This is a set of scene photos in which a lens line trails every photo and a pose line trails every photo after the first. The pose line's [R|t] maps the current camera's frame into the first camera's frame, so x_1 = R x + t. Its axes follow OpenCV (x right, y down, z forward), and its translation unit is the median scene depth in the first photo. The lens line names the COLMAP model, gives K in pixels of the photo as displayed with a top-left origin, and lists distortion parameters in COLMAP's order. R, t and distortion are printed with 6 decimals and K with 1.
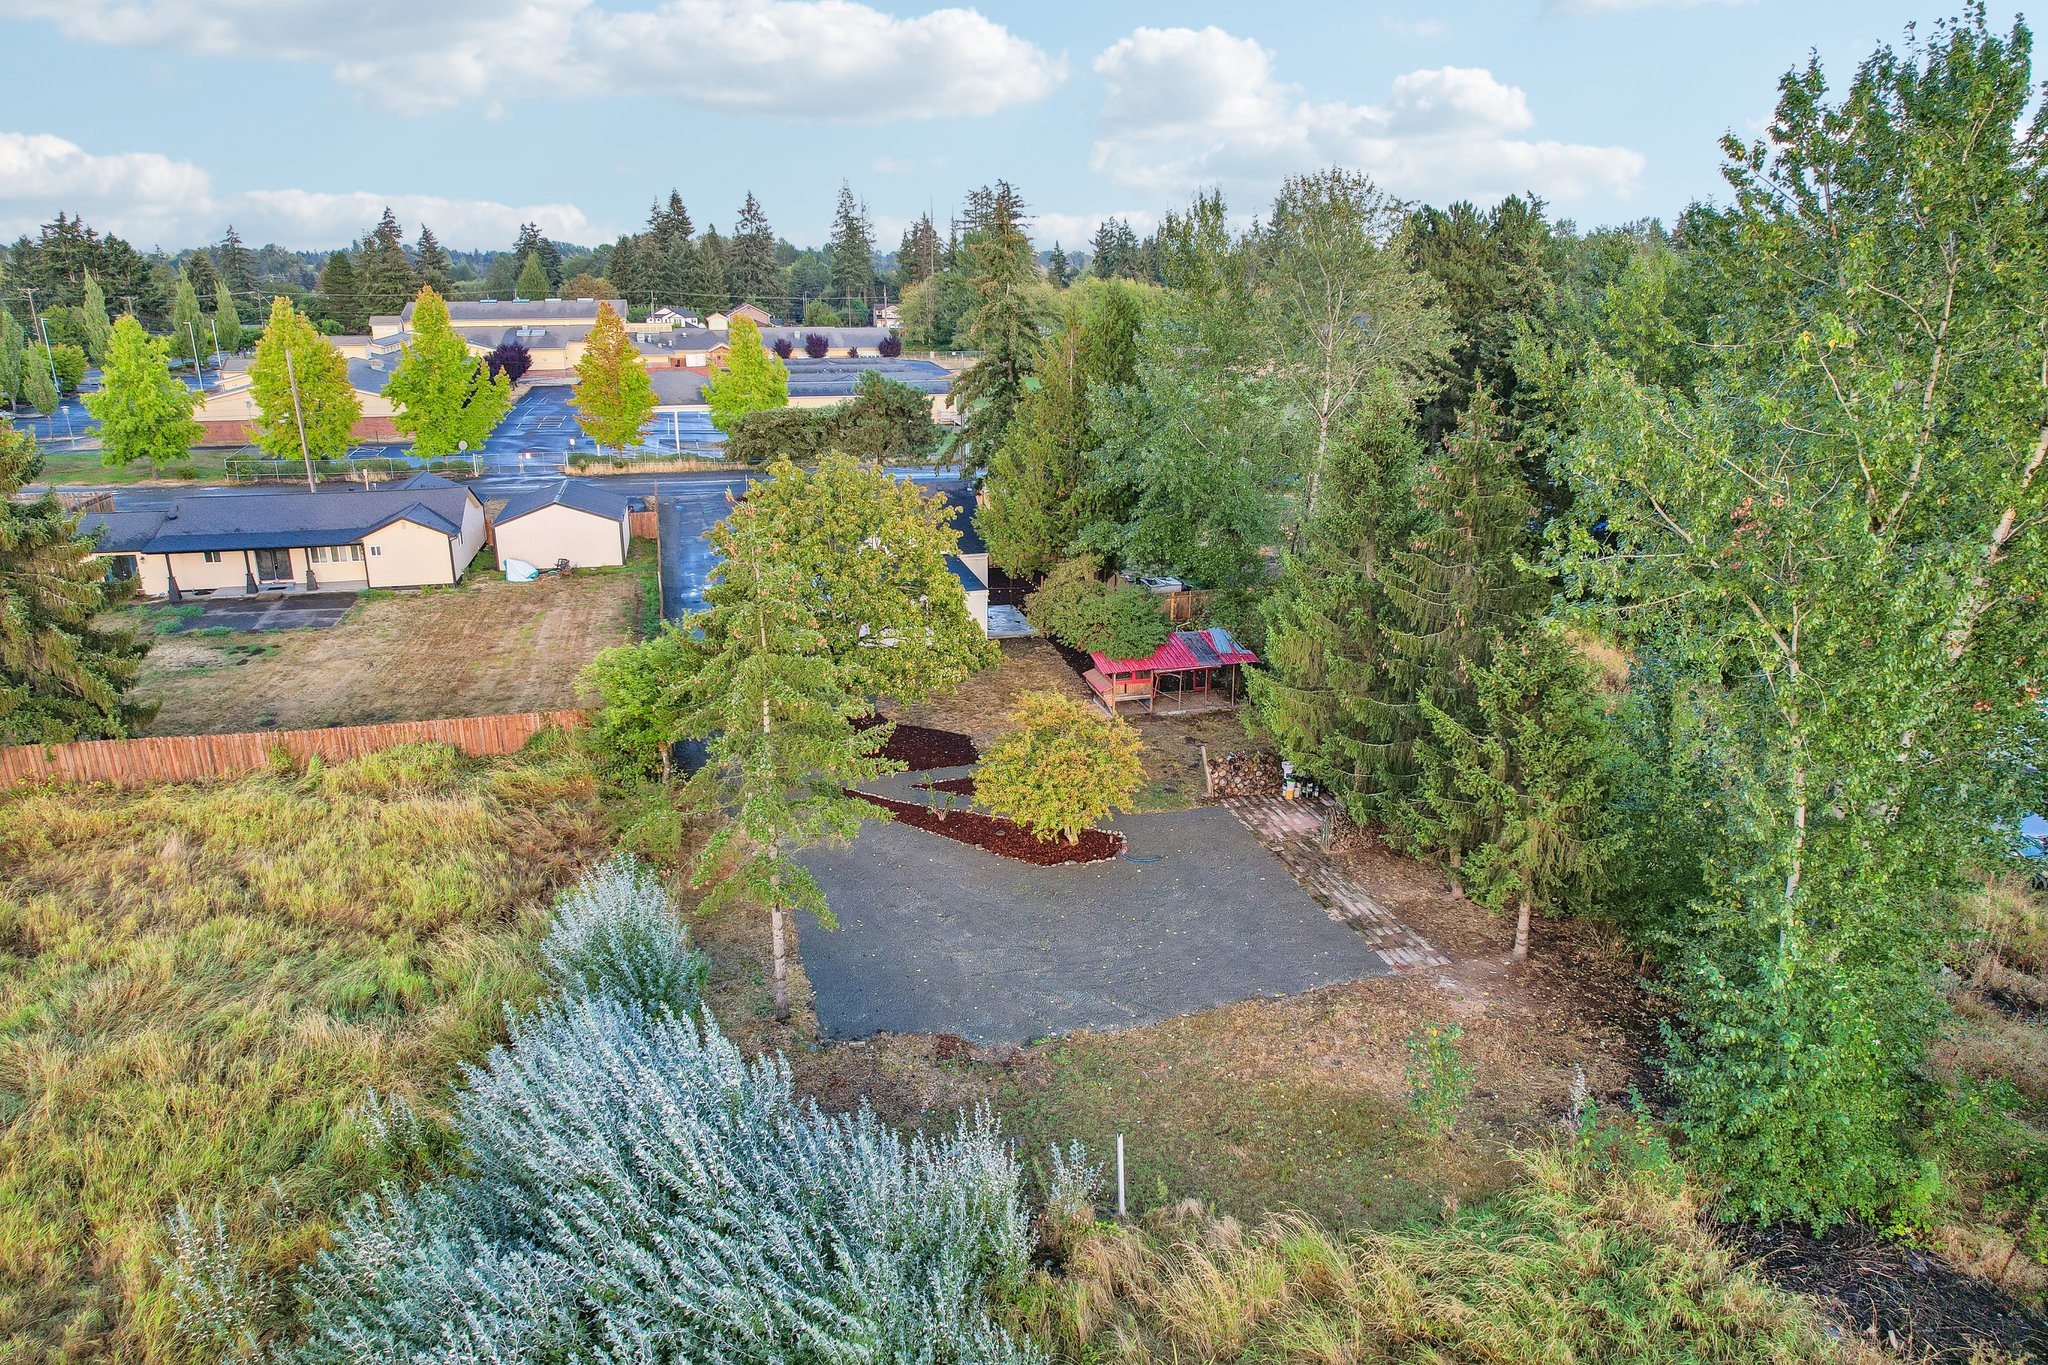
lens RADIAL K [[1317.7, 0, 1016.2], [0, 1317.7, 683.9], [0, 0, 1]] dist [-0.041772, 0.030923]
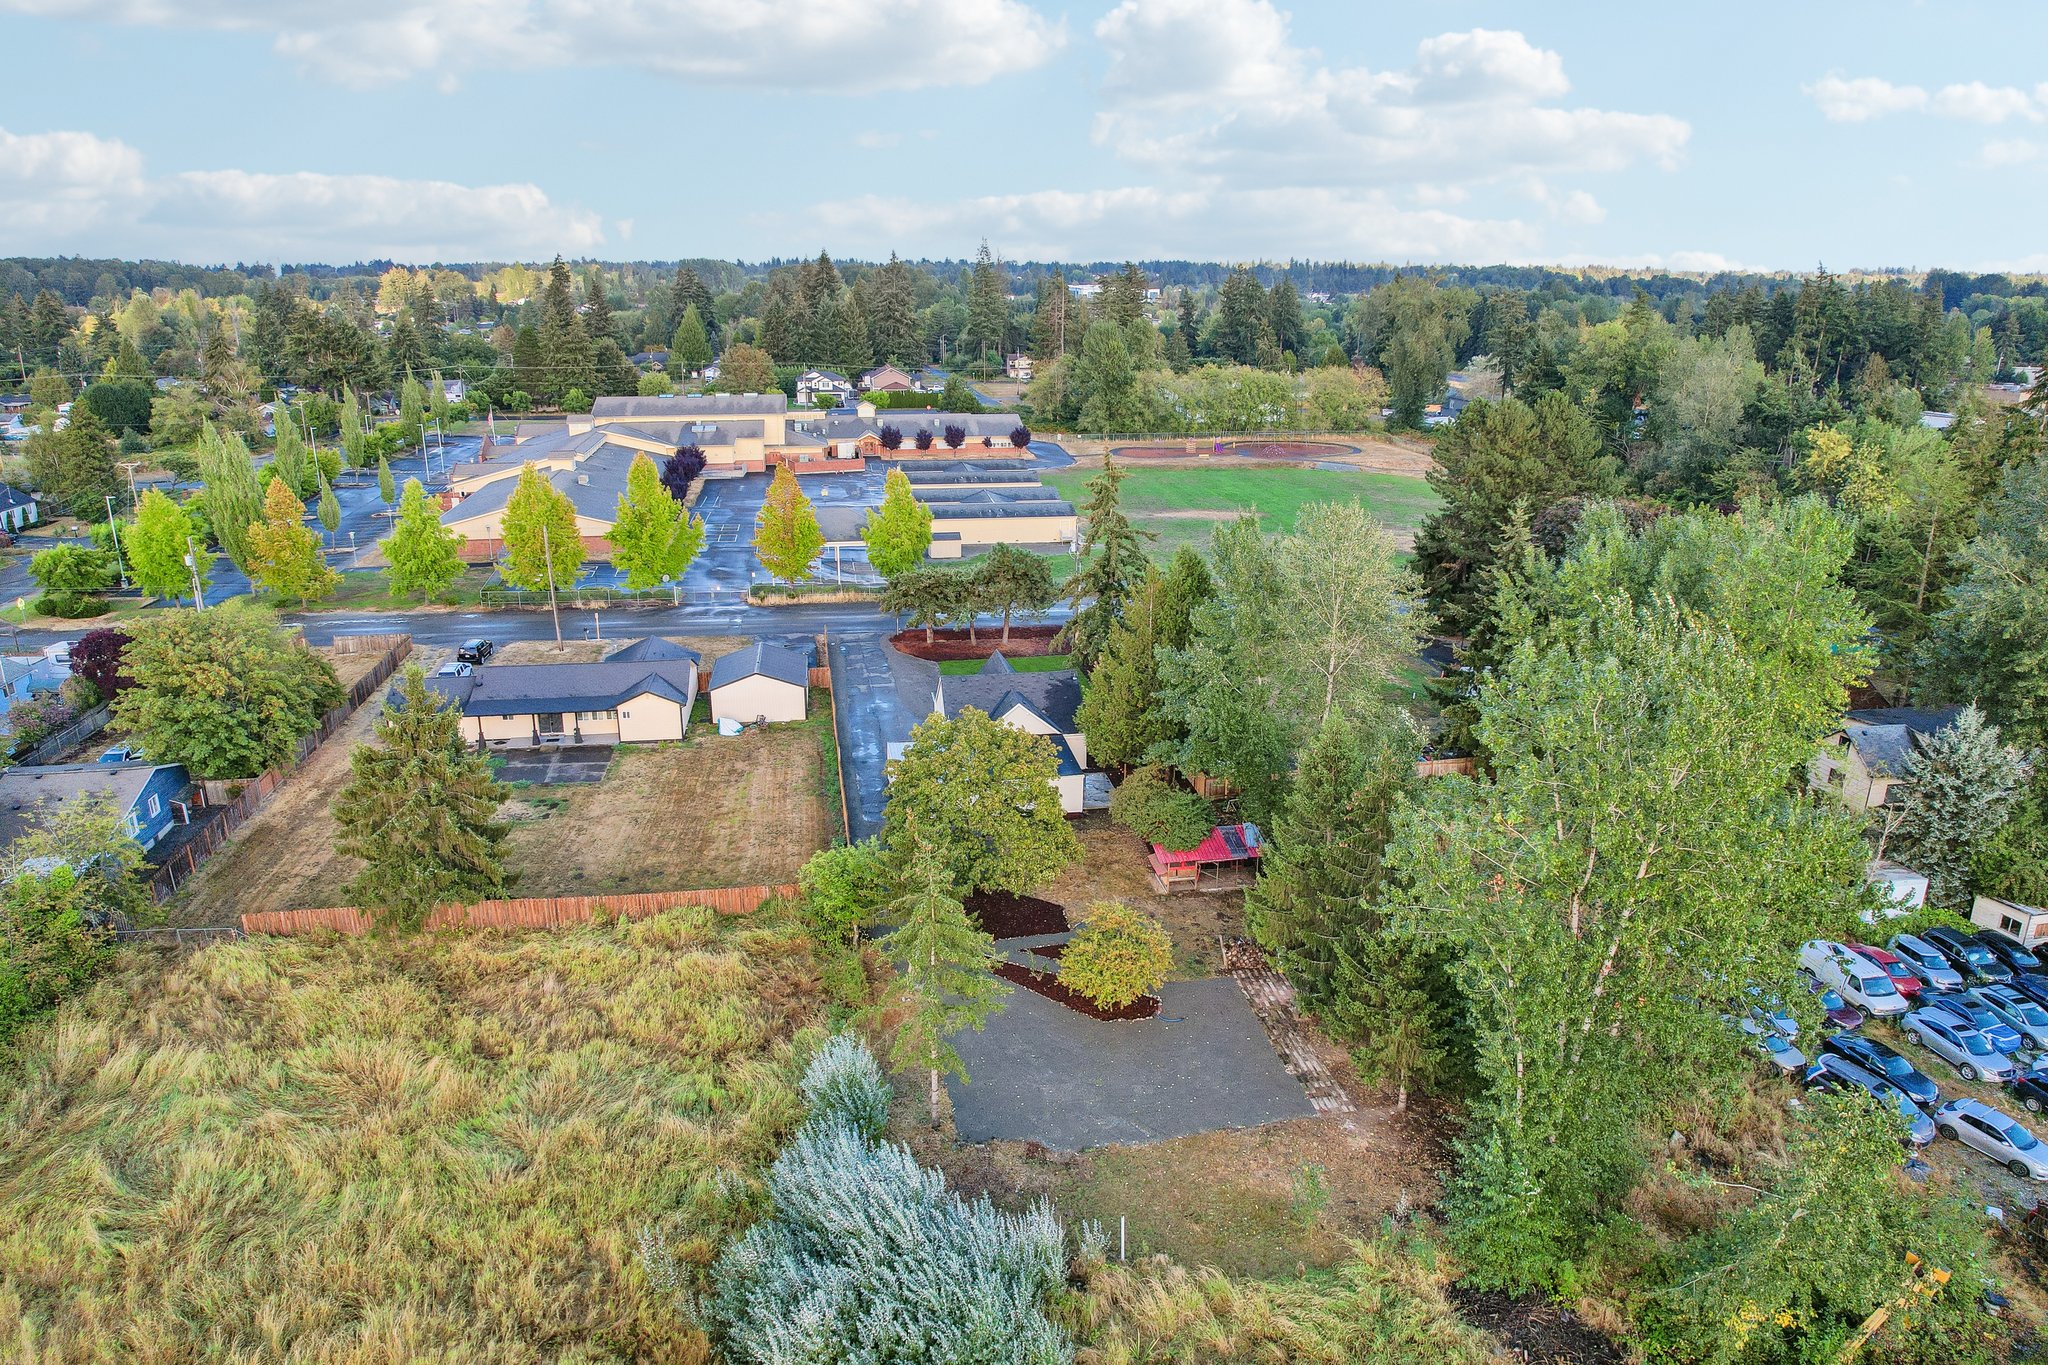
lens RADIAL K [[1317.7, 0, 1013.8], [0, 1317.7, 692.0], [0, 0, 1]] dist [-0.041772, 0.030923]
pose [[0.994992, 0.025585, -0.096626, 0.048174], [-0.025838, 0.999665, -0.001371, -0.210189], [0.096559, 0.003861, 0.995320, -0.459840]]
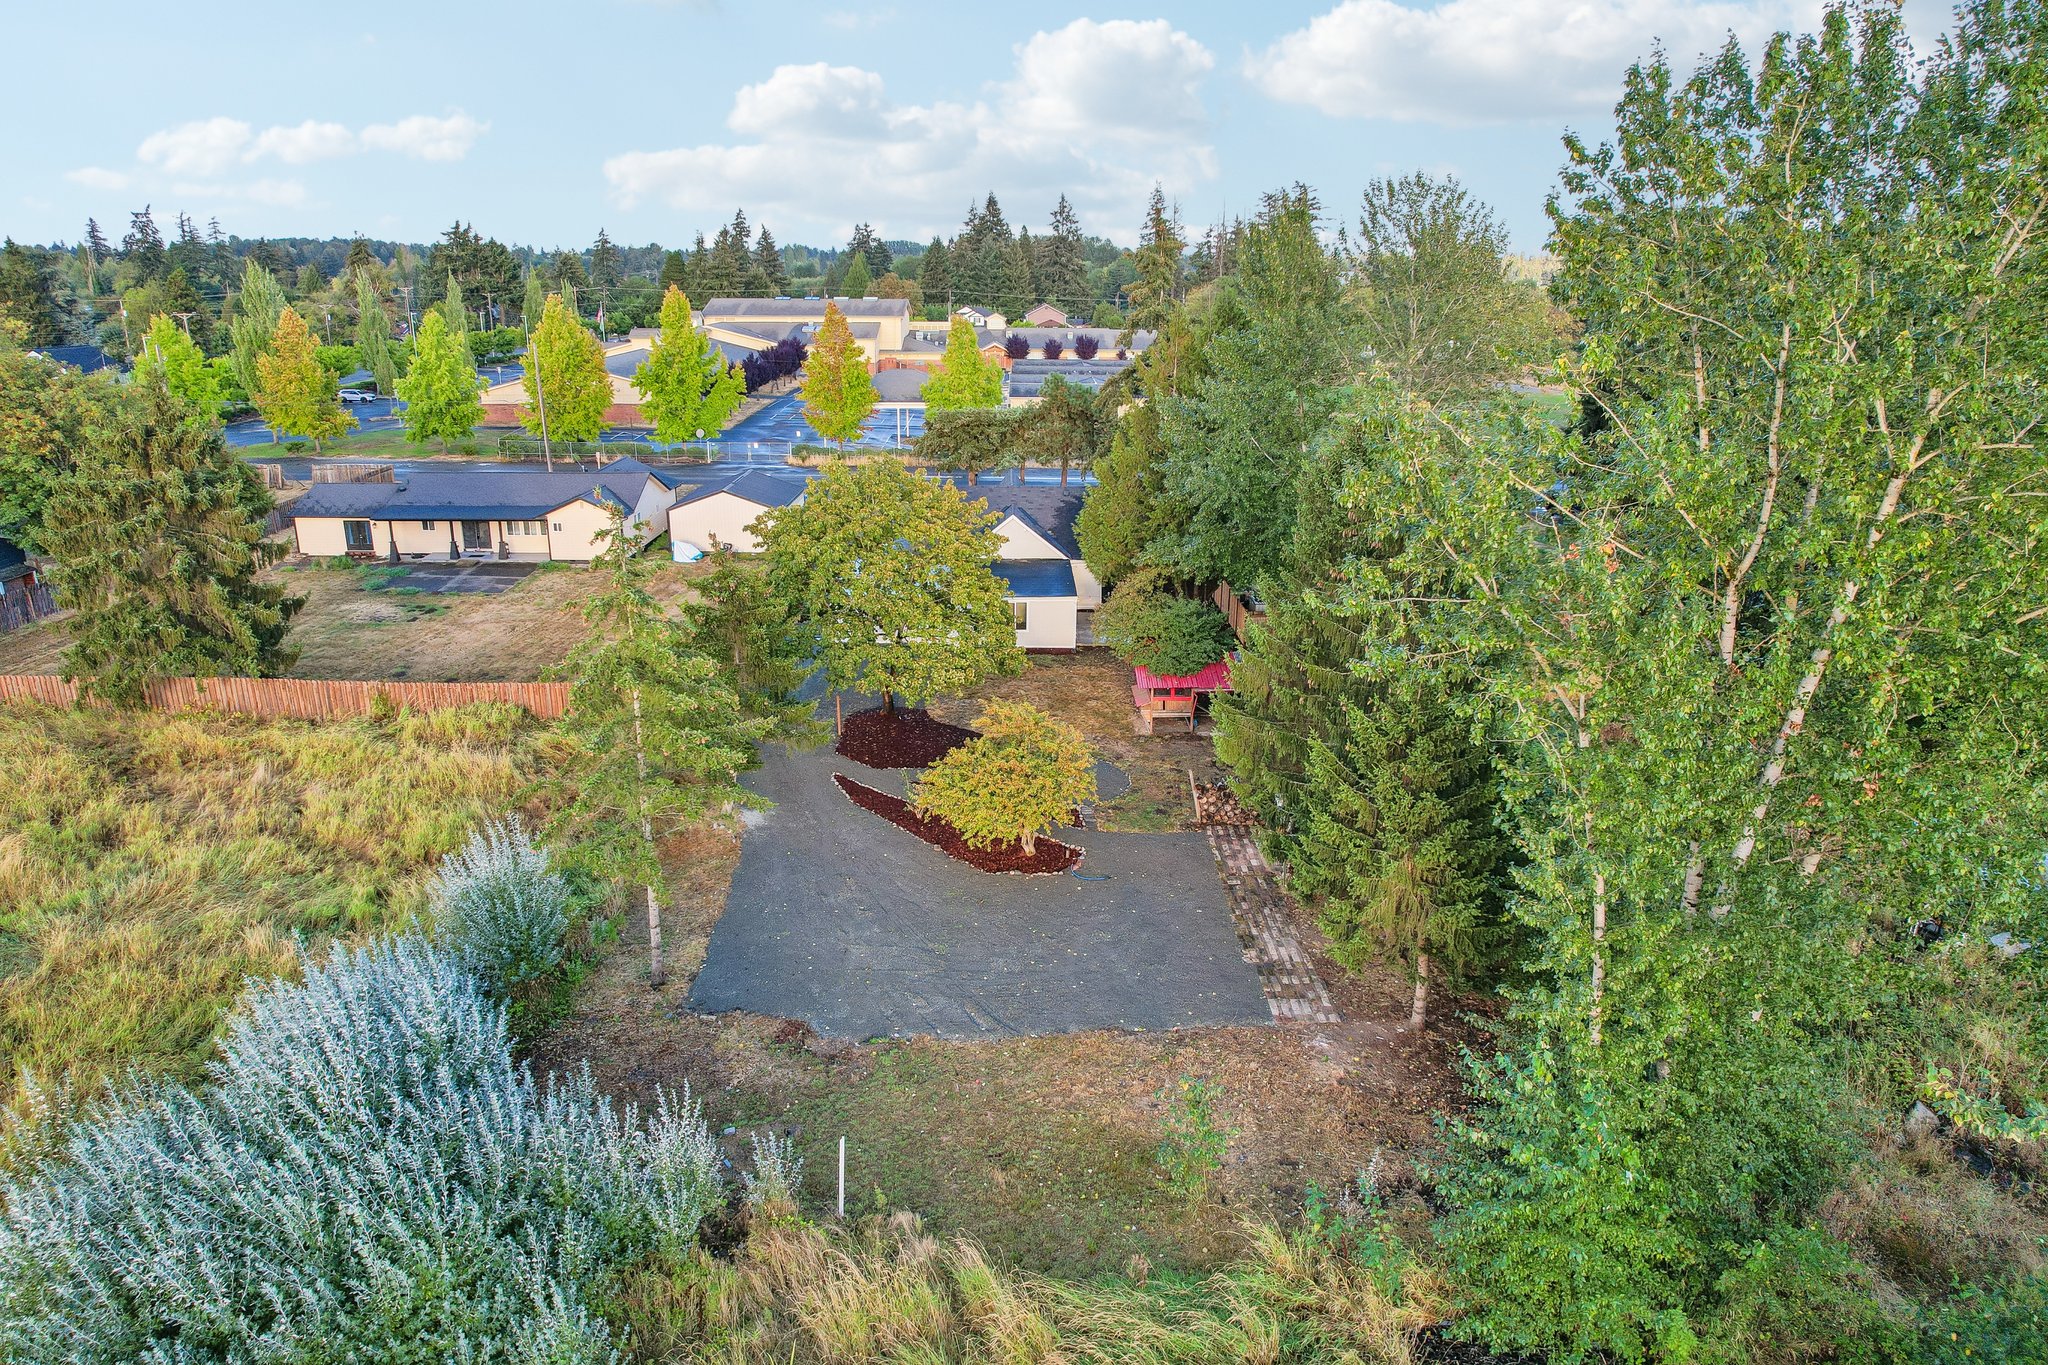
lens RADIAL K [[1317.7, 0, 1003.8], [0, 1317.7, 682.1], [0, 0, 1]] dist [-0.041772, 0.030923]
pose [[0.968503, 0.076533, -0.236948, 0.231765], [-0.076950, 0.997007, 0.007500, -0.013621], [0.236813, 0.010969, 0.971493, 0.022888]]
